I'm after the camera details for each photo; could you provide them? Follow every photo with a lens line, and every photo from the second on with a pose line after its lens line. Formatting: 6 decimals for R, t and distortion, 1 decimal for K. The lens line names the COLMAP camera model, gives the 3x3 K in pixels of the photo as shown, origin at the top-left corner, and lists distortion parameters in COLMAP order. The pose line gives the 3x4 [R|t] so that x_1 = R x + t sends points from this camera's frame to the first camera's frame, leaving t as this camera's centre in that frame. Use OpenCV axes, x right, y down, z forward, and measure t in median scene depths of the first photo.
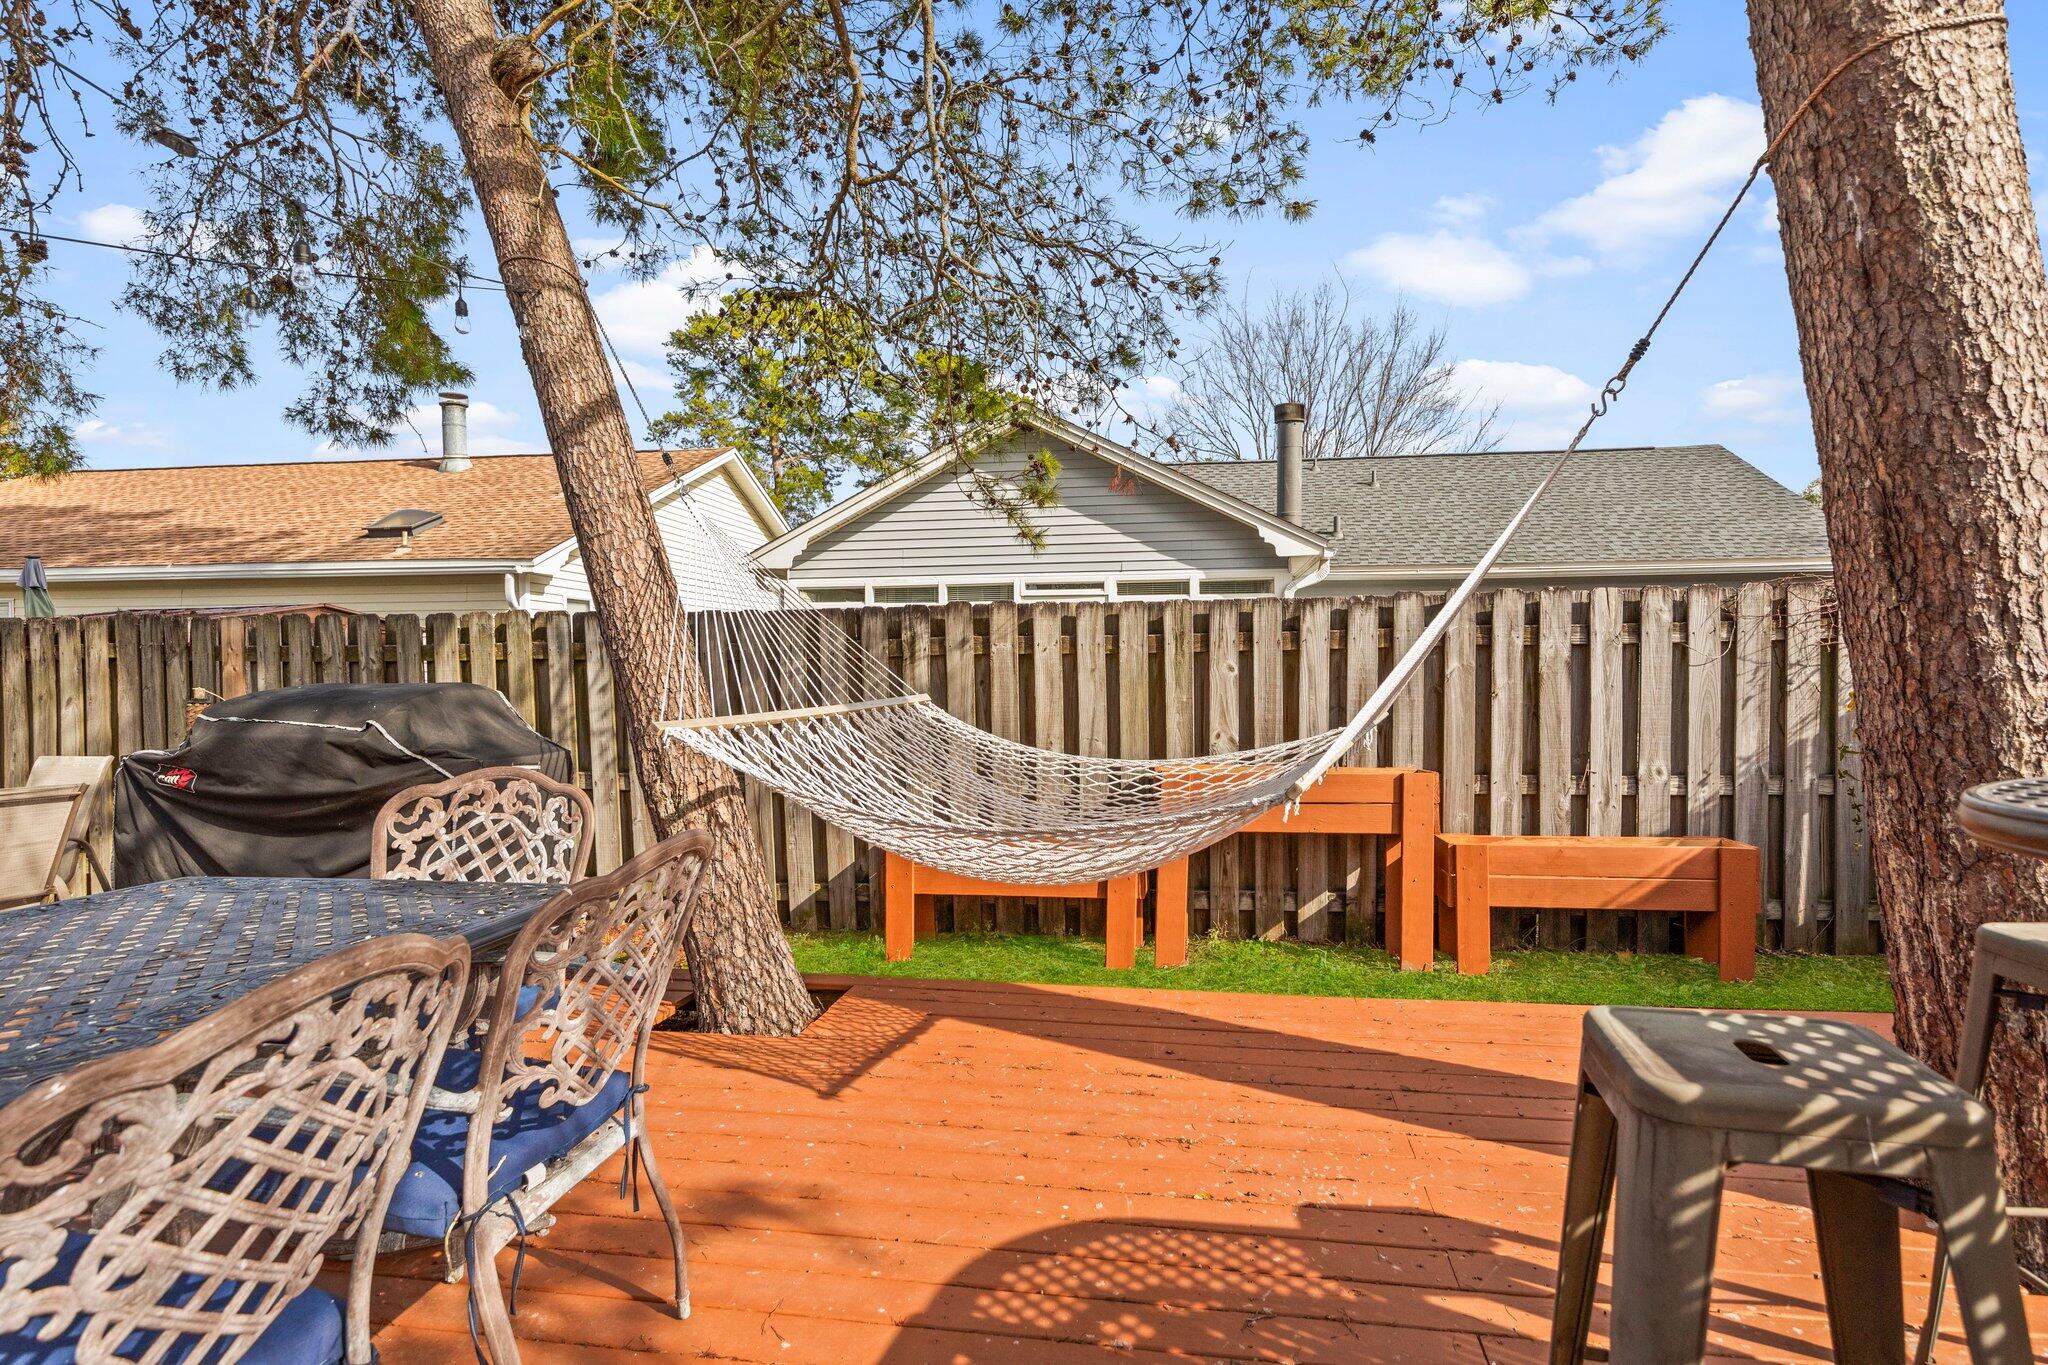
lens RADIAL K [[1112.0, 0, 1025.5], [0, 1112.0, 666.3], [0, 0, 1]] dist [0.047548, -0.043510]
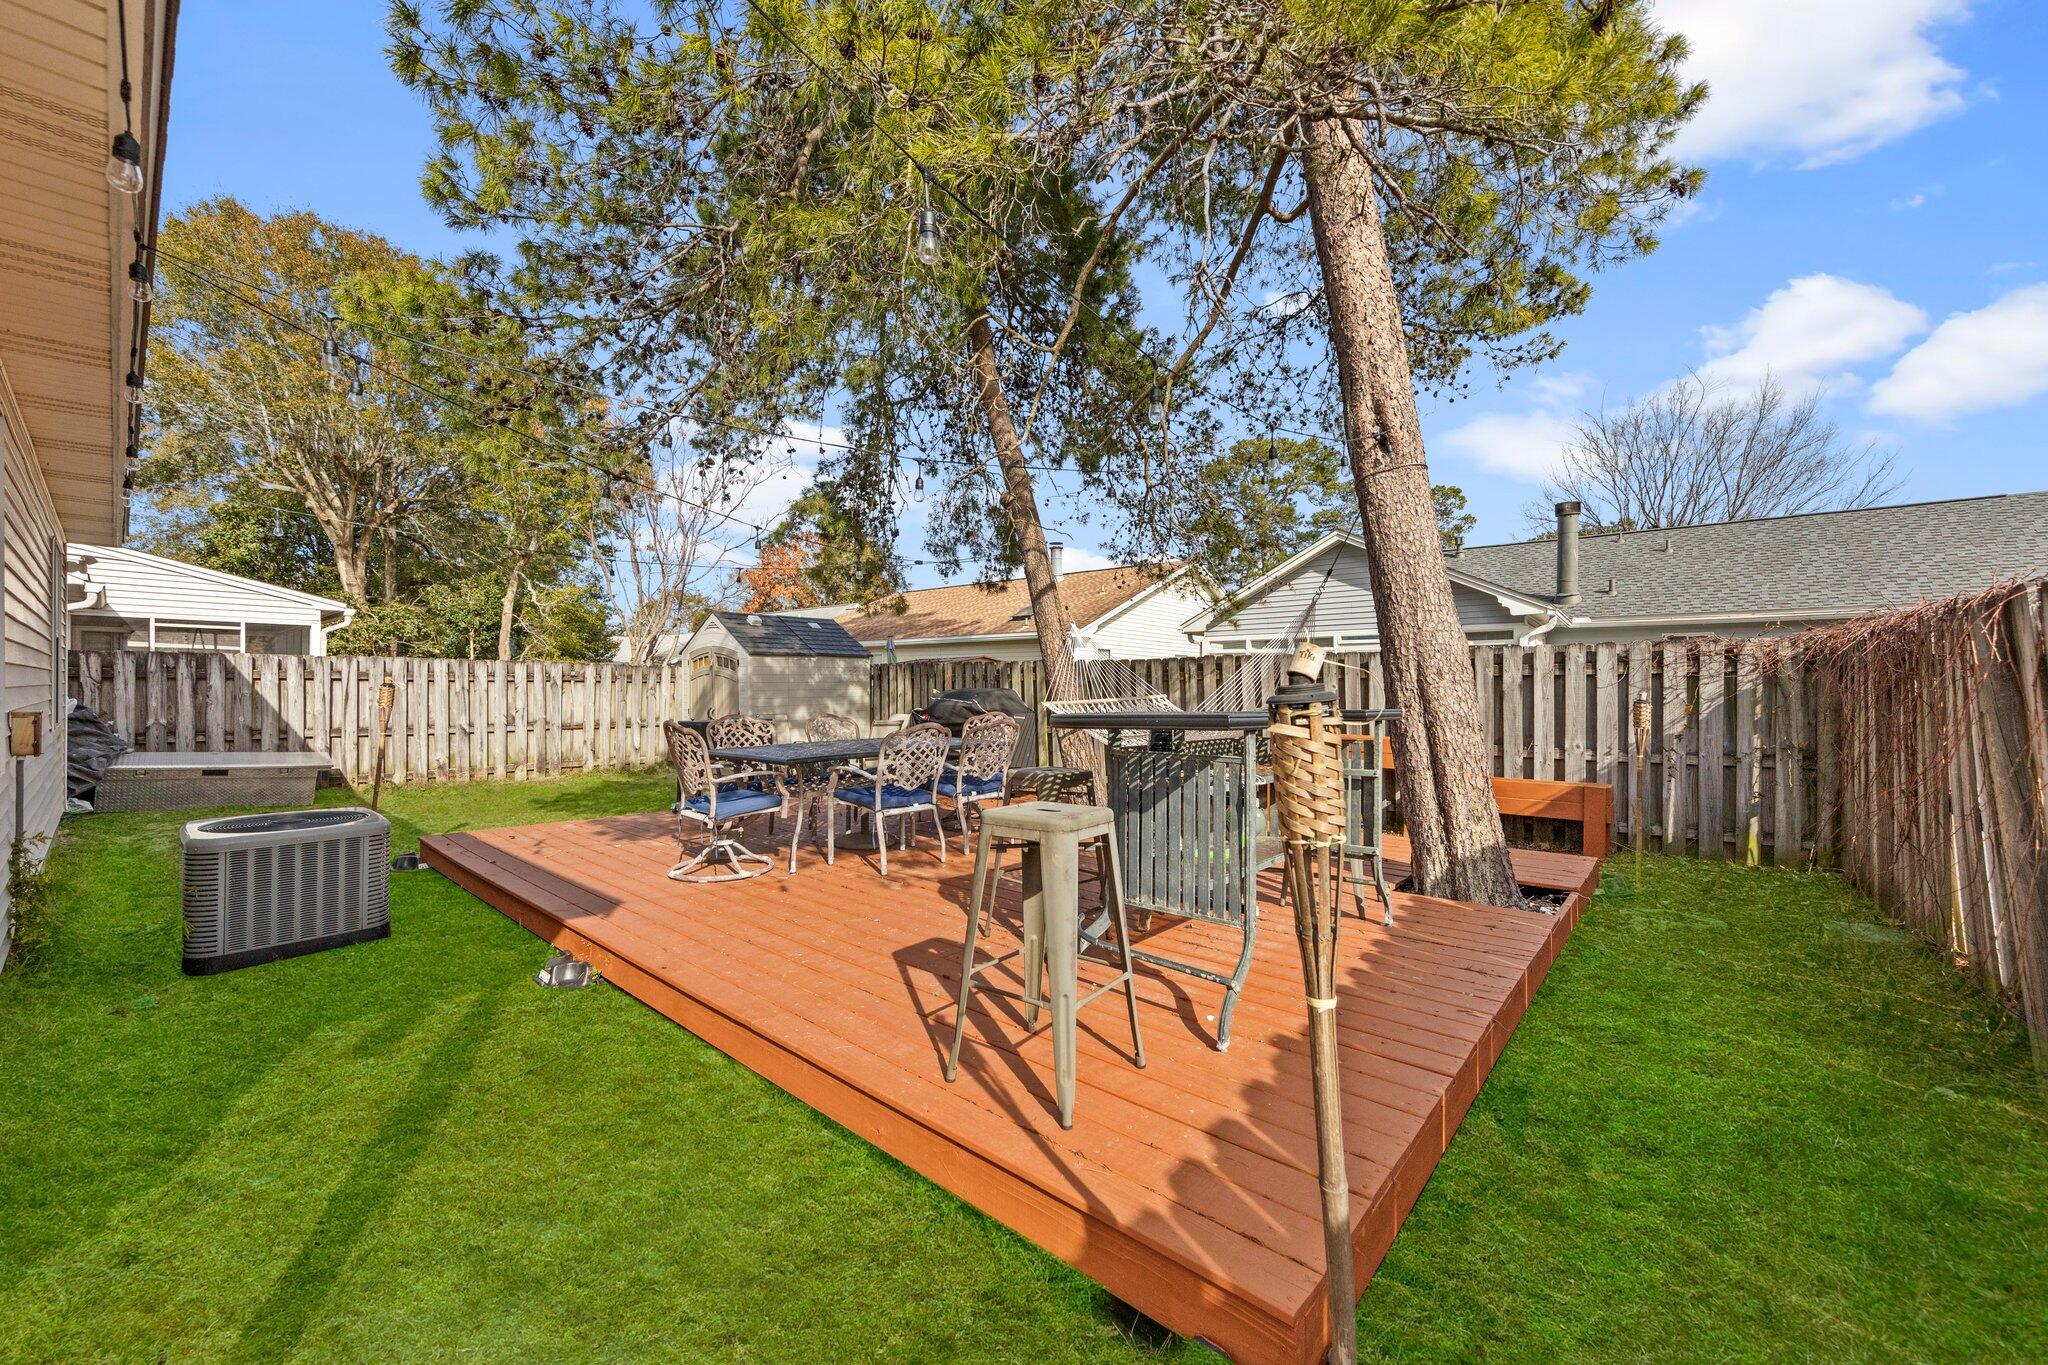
lens RADIAL K [[742.1, 0, 1015.9], [0, 742.1, 672.3], [0, 0, 1]] dist [0.001592, -0.000025]
pose [[0.844399, 0.000410, -0.535714, 0.436464], [-0.009622, 0.999850, -0.014400, 0.000876], [0.535628, 0.017314, 0.844276, -0.480672]]
